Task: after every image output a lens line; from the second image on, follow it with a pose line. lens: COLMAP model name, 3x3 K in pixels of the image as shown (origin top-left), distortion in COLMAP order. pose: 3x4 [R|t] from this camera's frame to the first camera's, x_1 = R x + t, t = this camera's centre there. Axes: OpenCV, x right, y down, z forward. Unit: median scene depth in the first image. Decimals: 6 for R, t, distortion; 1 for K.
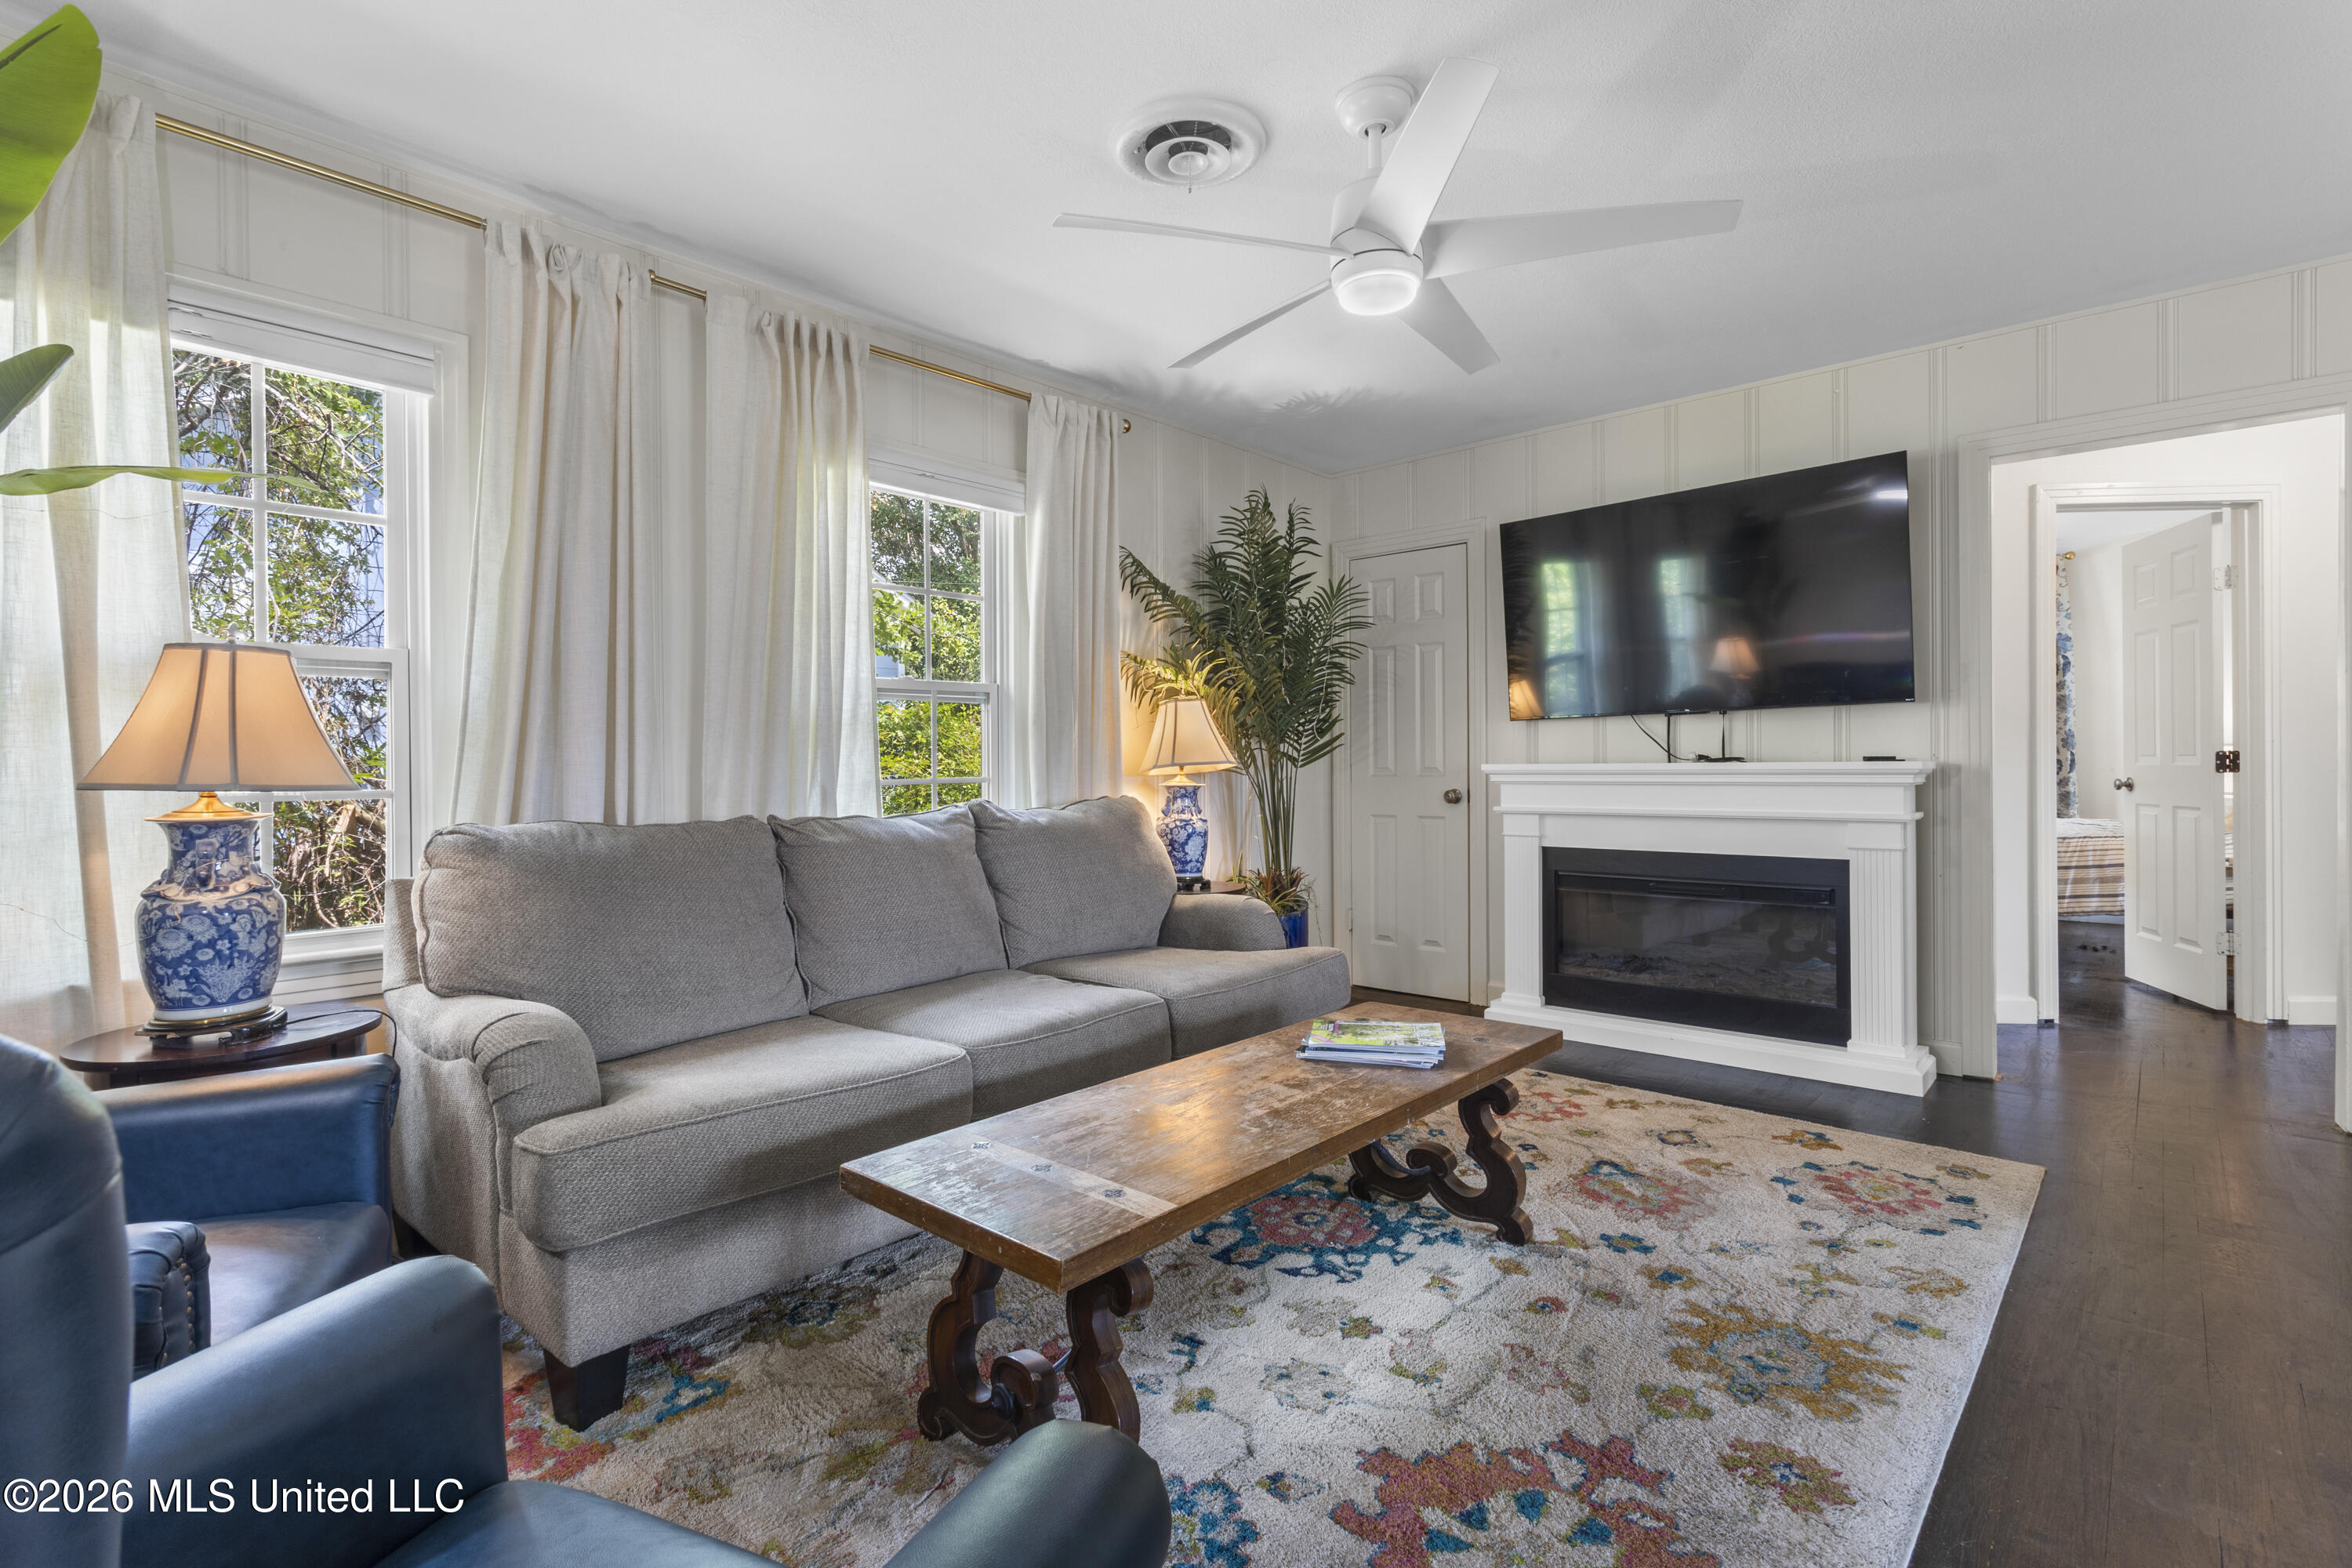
lens RADIAL K [[1110.0, 0, 1170.6], [0, 1110.0, 772.7], [0, 0, 1]] dist [0.000852, 0.000107]
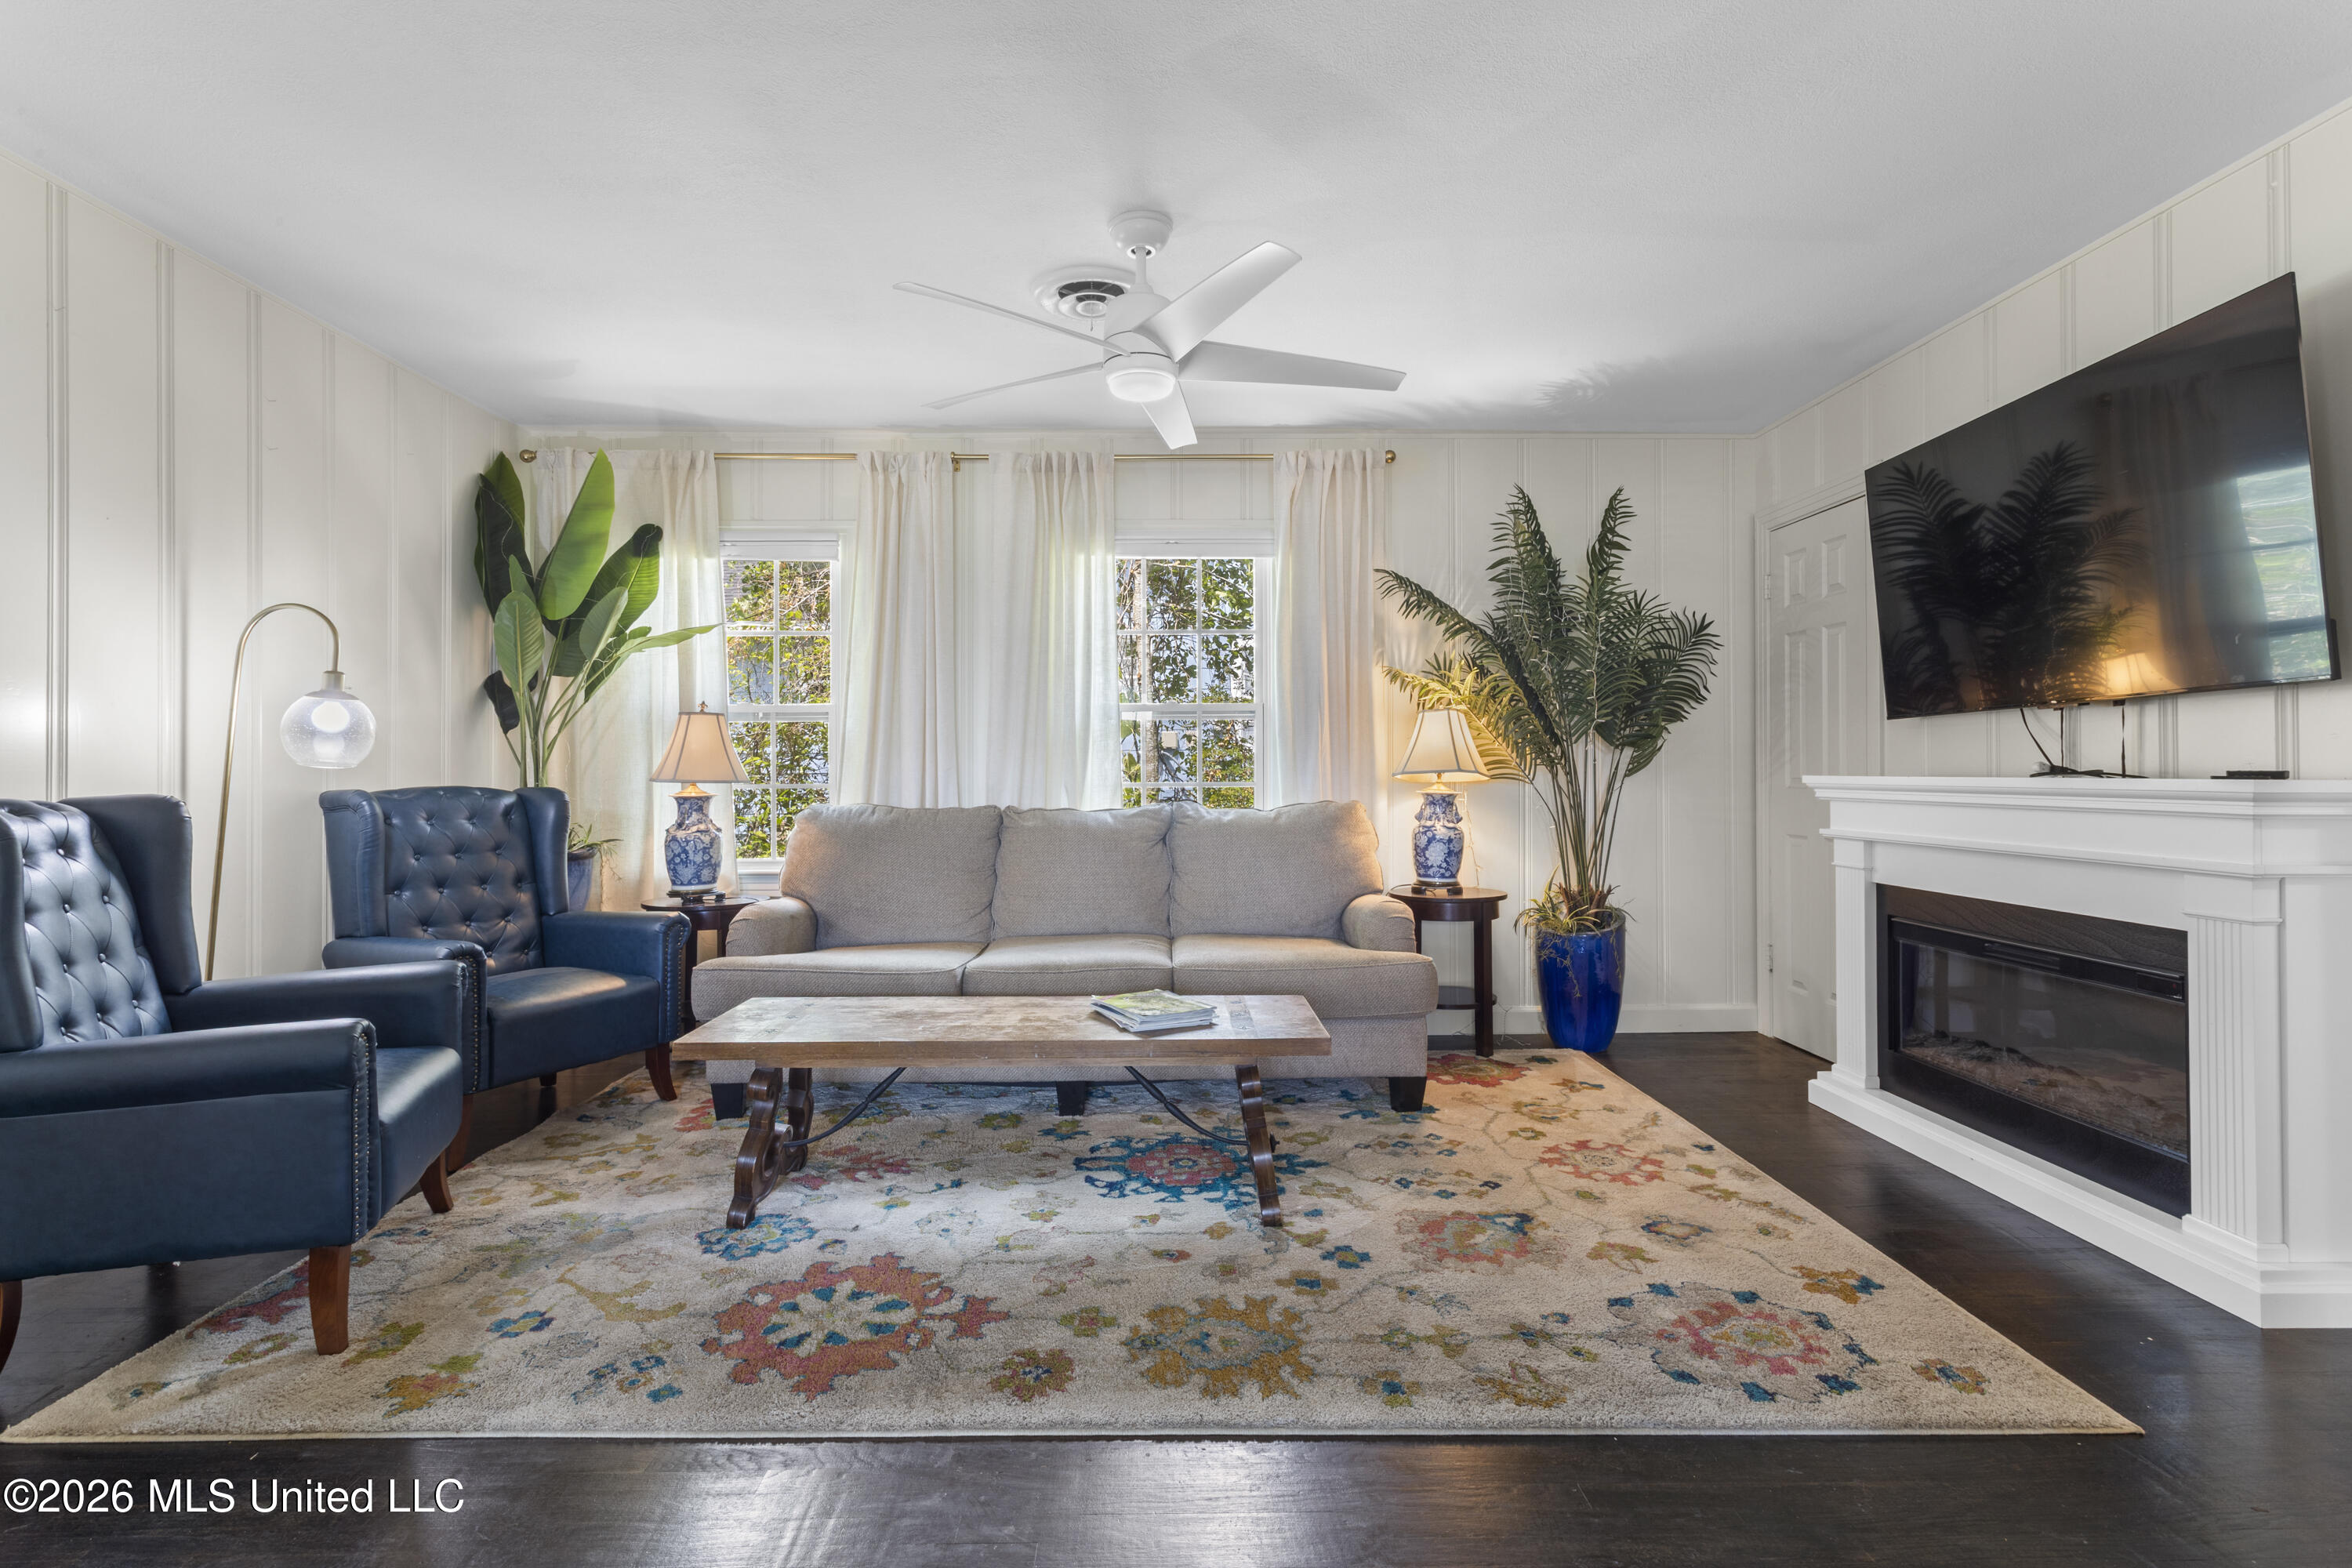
lens RADIAL K [[1127.5, 0, 1166.3], [0, 1127.5, 760.2], [0, 0, 1]] dist [-0.000006, -0.000243]
pose [[0.675564, 0.001731, -0.737299, 0.911798], [-0.010200, 0.999923, -0.006998, -0.013780], [0.737231, 0.012248, 0.675530, 0.161942]]
